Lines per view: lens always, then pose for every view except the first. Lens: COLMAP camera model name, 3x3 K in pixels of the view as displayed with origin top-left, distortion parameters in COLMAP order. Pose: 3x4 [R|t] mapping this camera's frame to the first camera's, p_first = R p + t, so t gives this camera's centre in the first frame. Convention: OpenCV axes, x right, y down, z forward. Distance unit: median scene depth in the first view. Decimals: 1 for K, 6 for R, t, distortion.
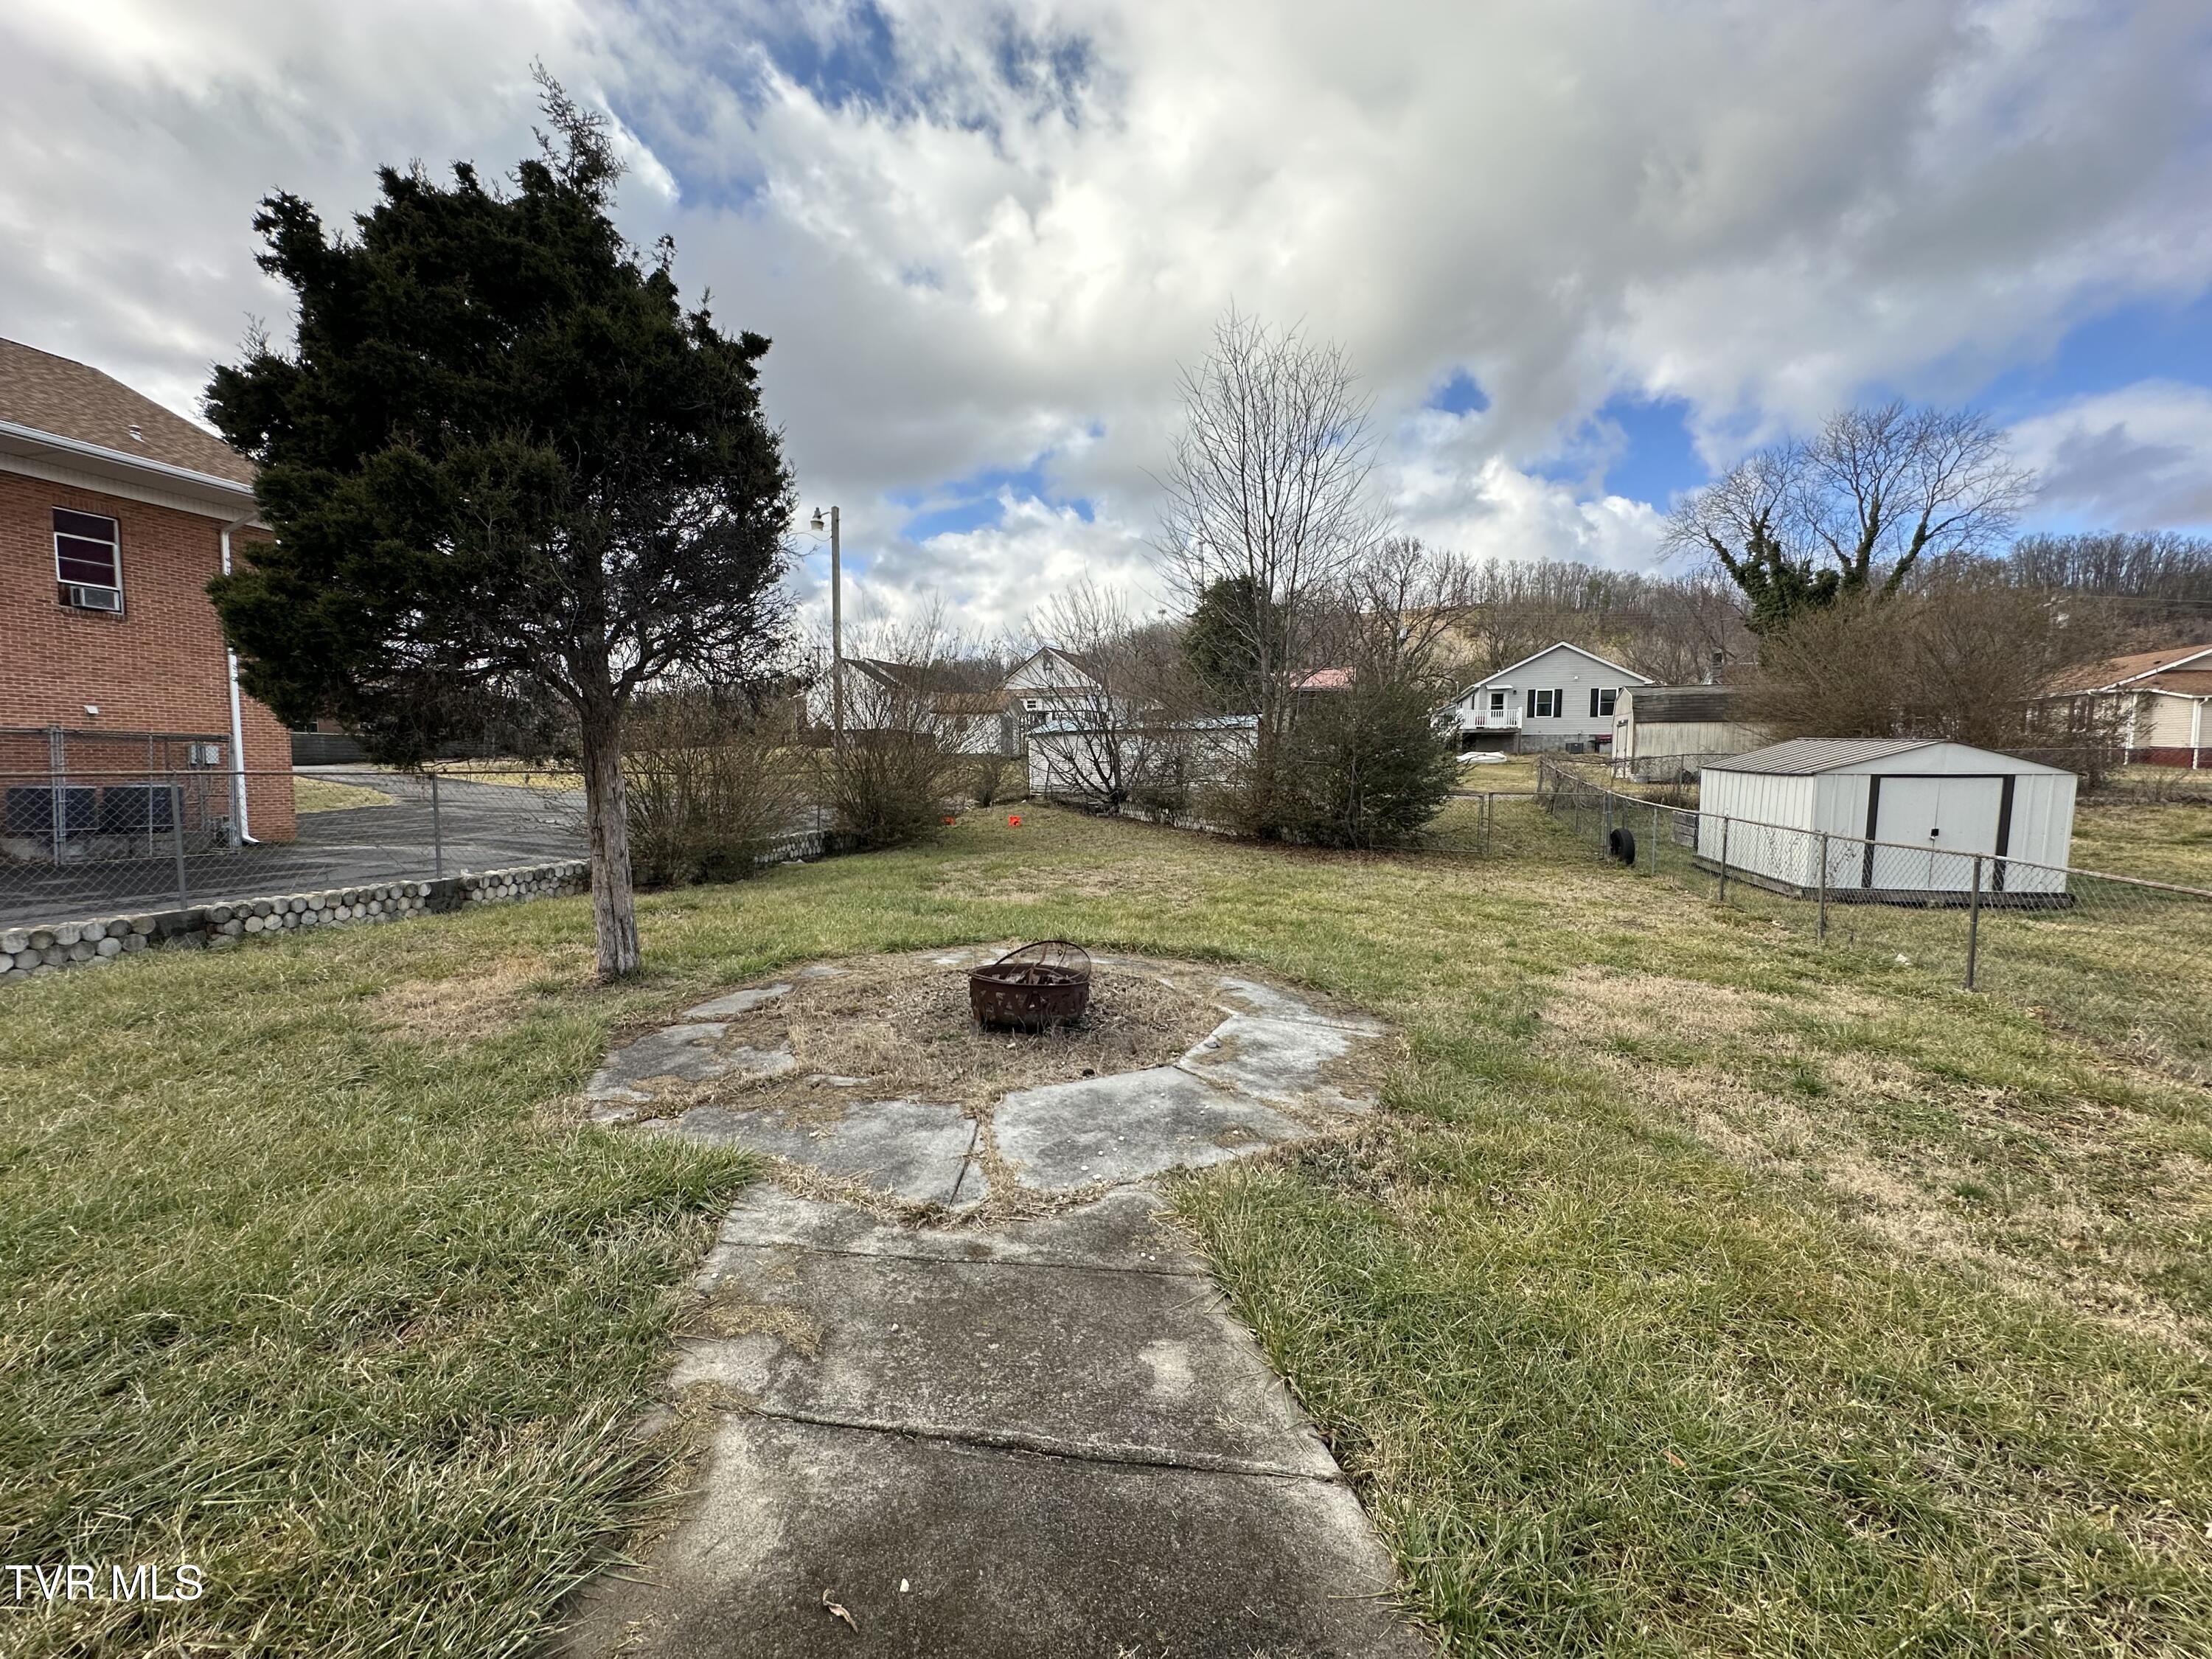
lens RADIAL K [[910.8, 0, 1096.0], [0, 910.8, 837.4], [0, 0, 1]] dist [-0.003978, 0.001750]
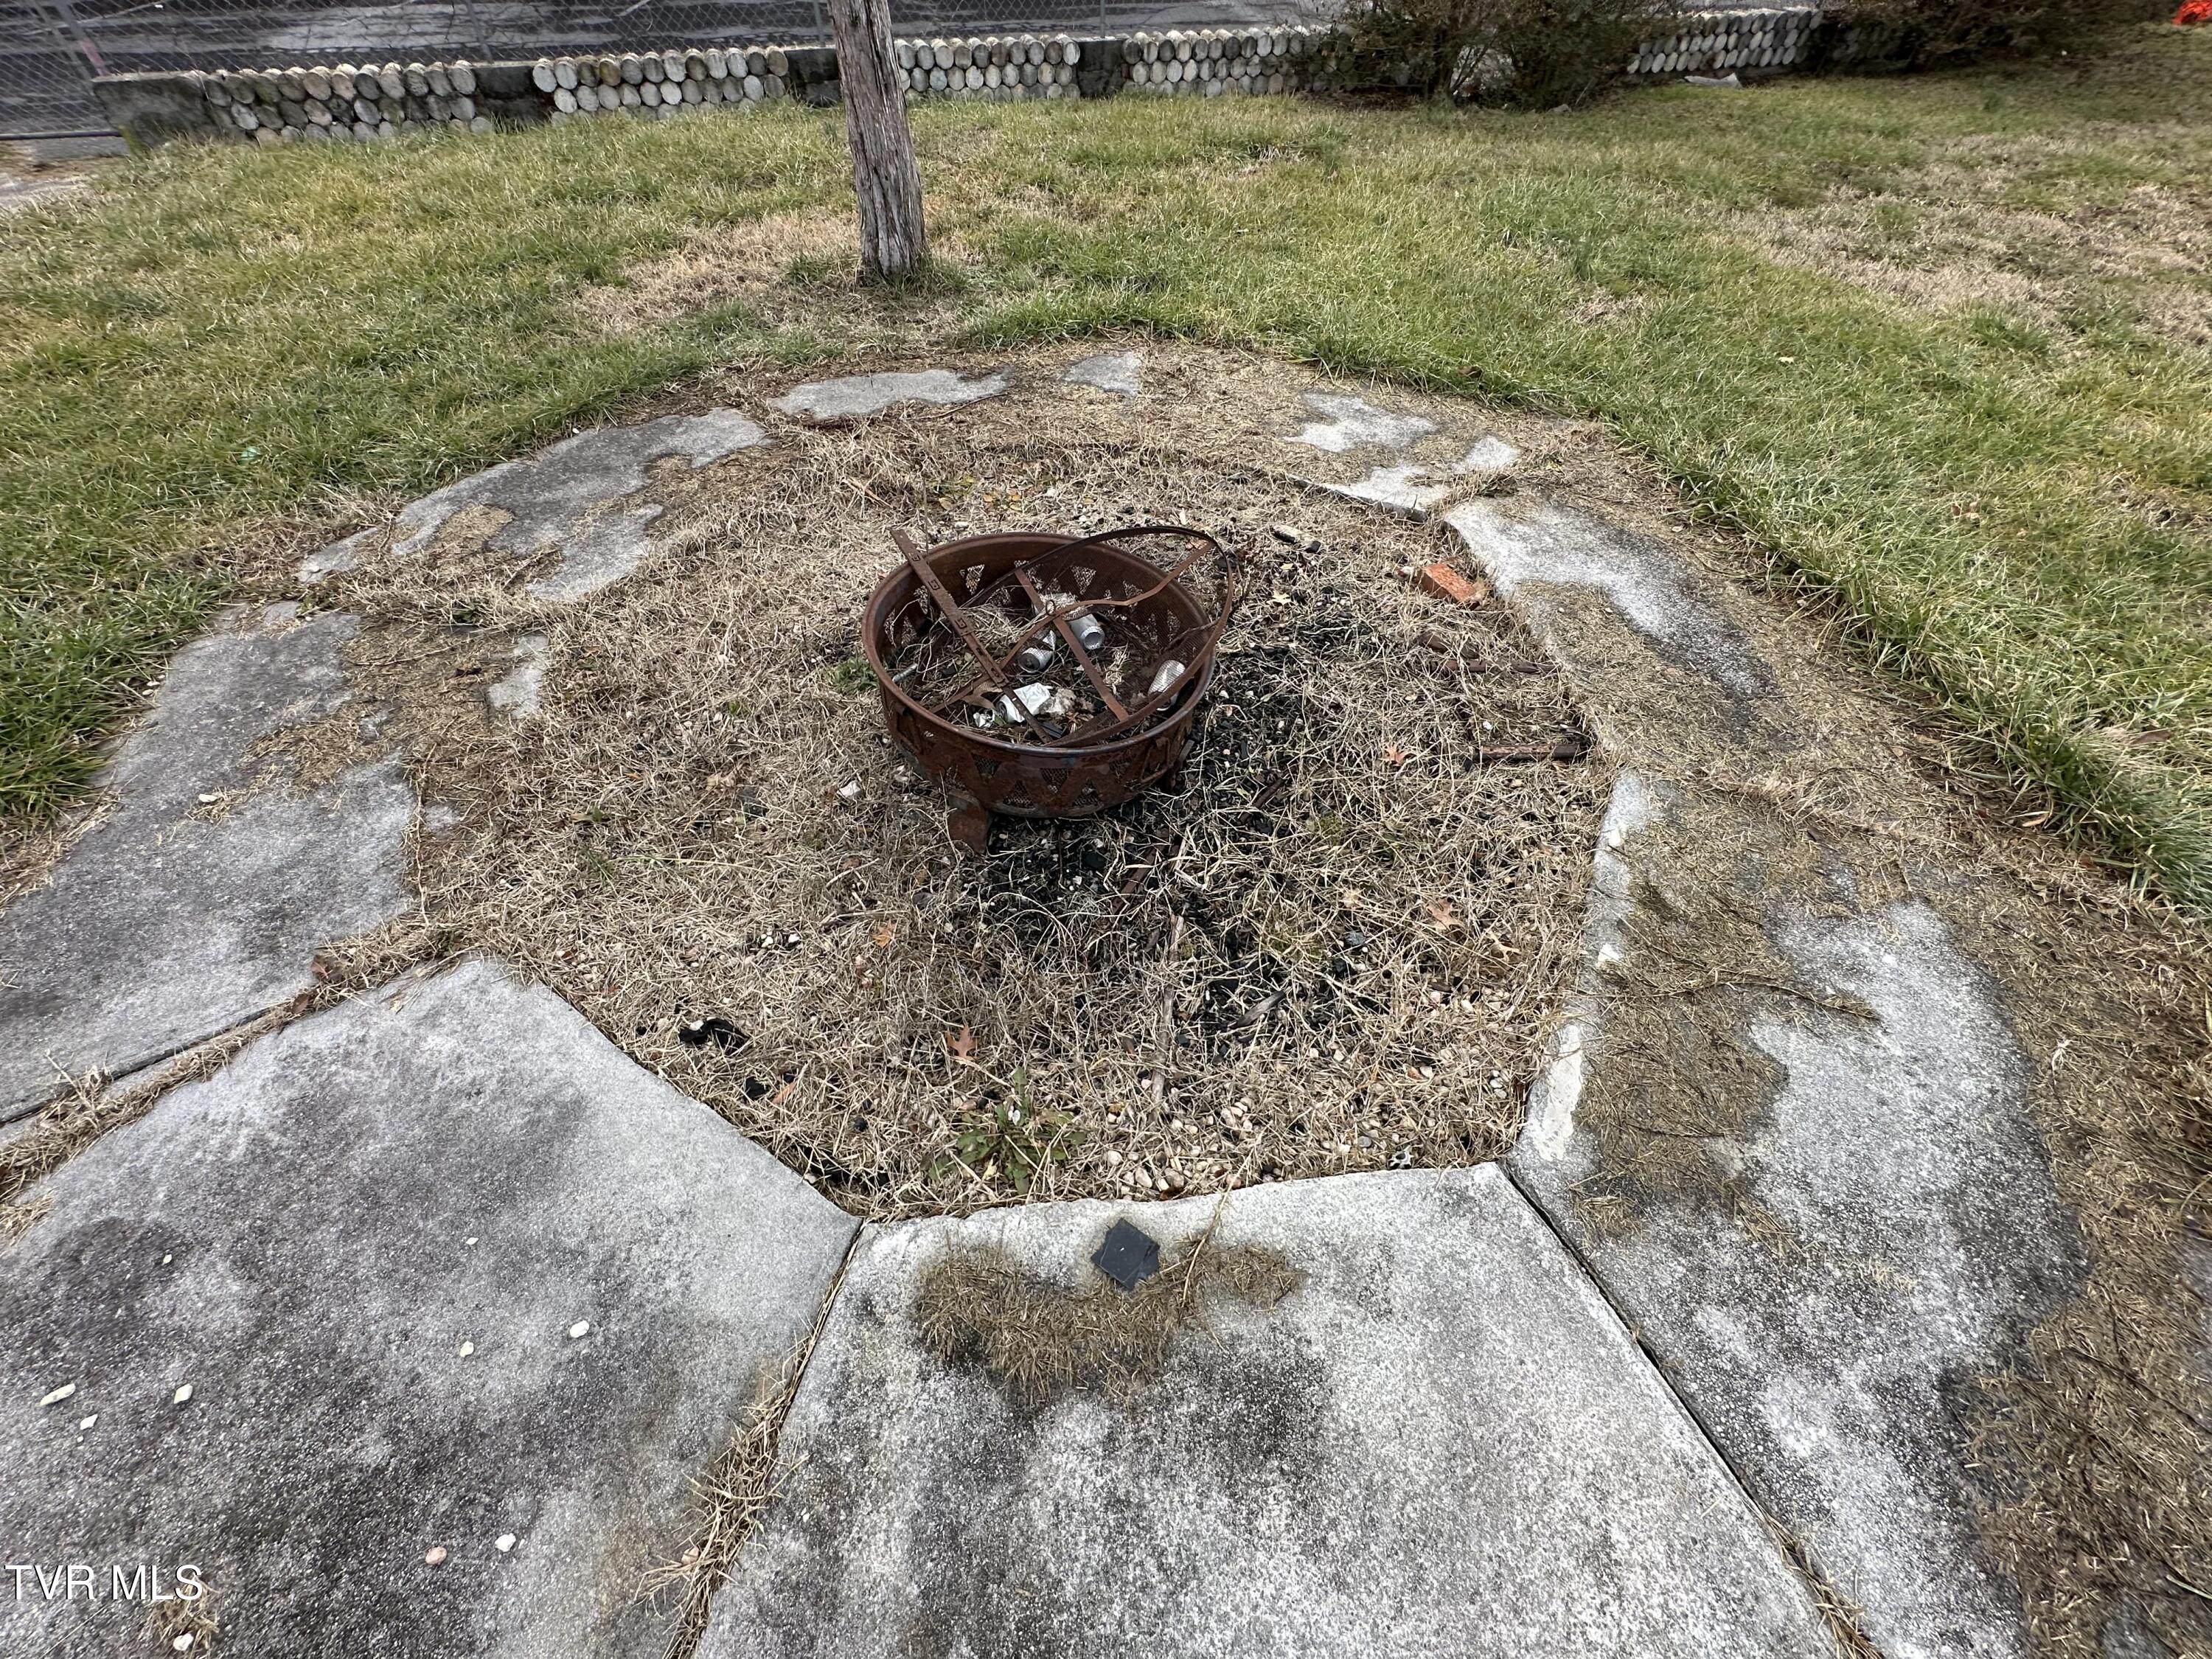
lens RADIAL K [[910.8, 0, 1105.8], [0, 910.8, 829.5], [0, 0, 1]] dist [-0.003978, 0.001750]
pose [[0.537214, 0.622875, -0.568708, 0.118684], [-0.071501, 0.705471, 0.705122, -0.024969], [0.840410, -0.338138, 0.423525, 0.554453]]
